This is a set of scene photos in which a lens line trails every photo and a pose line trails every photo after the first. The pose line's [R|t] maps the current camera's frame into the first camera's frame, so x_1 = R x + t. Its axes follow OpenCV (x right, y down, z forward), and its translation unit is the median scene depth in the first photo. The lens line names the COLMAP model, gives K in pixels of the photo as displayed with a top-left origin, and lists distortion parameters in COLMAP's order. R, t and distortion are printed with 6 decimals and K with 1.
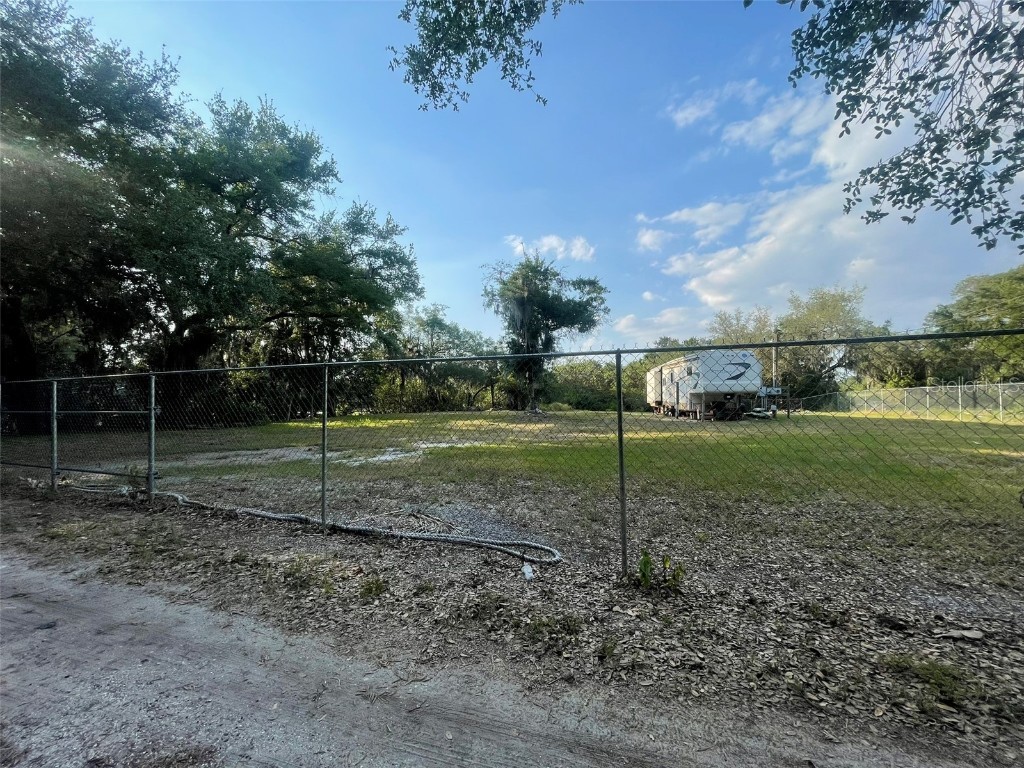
lens RADIAL K [[407.8, 0, 512.0], [0, 407.8, 384.0], [0, 0, 1]] dist [0.002731, -0.000914]
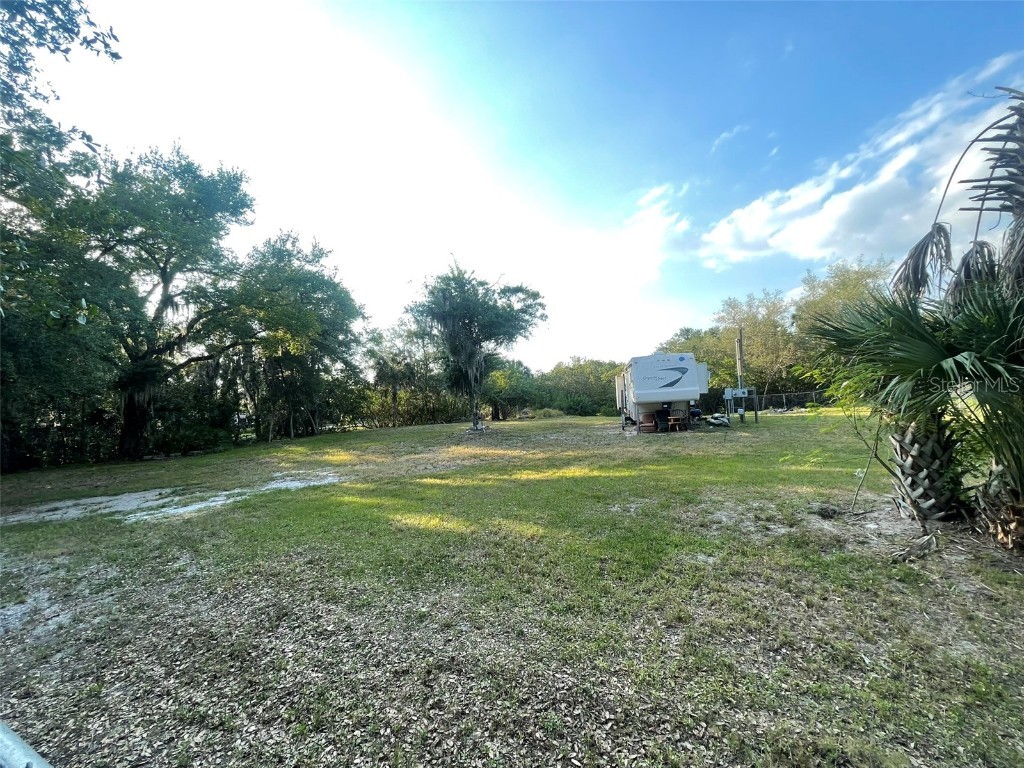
lens RADIAL K [[407.8, 0, 512.0], [0, 407.8, 384.0], [0, 0, 1]] dist [0.002731, -0.000914]
pose [[0.991426, -0.055023, -0.118517, 0.261854], [0.055454, 0.998461, 0.000338, -0.030846], [0.118316, -0.006907, 0.992952, 0.058058]]
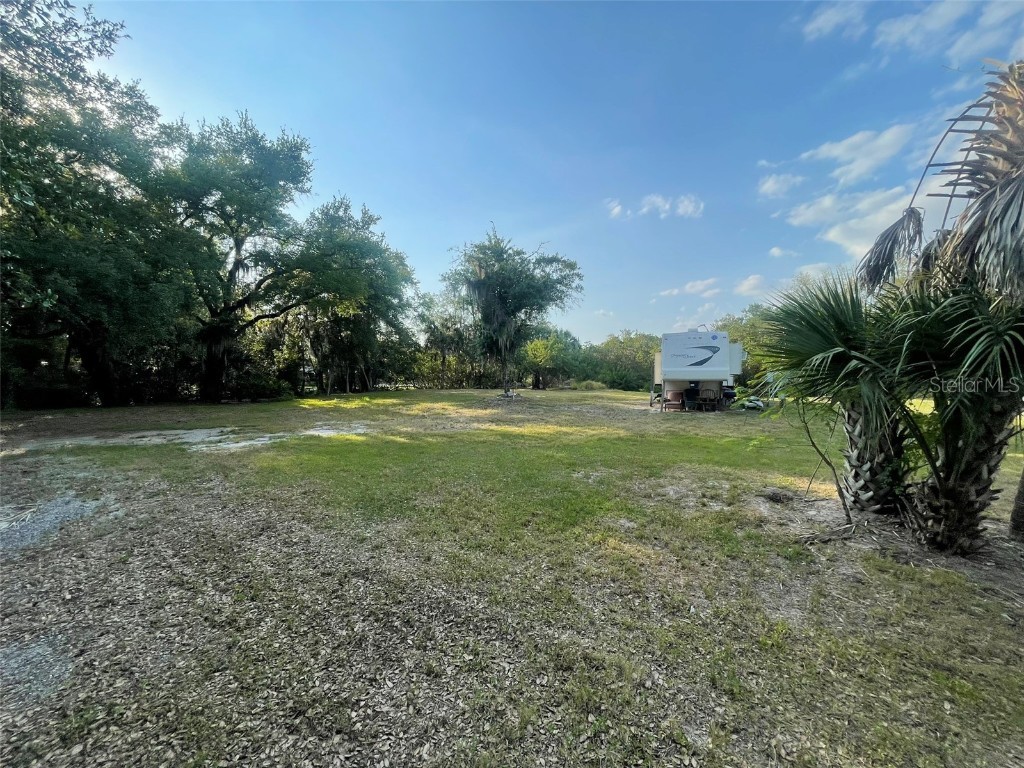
lens RADIAL K [[407.8, 0, 512.0], [0, 407.8, 384.0], [0, 0, 1]] dist [0.002731, -0.000914]
pose [[0.967110, 0.016481, -0.253824, 0.324075], [0.002208, 0.997317, 0.073171, -0.030902], [0.254349, -0.071325, 0.964479, 0.044747]]
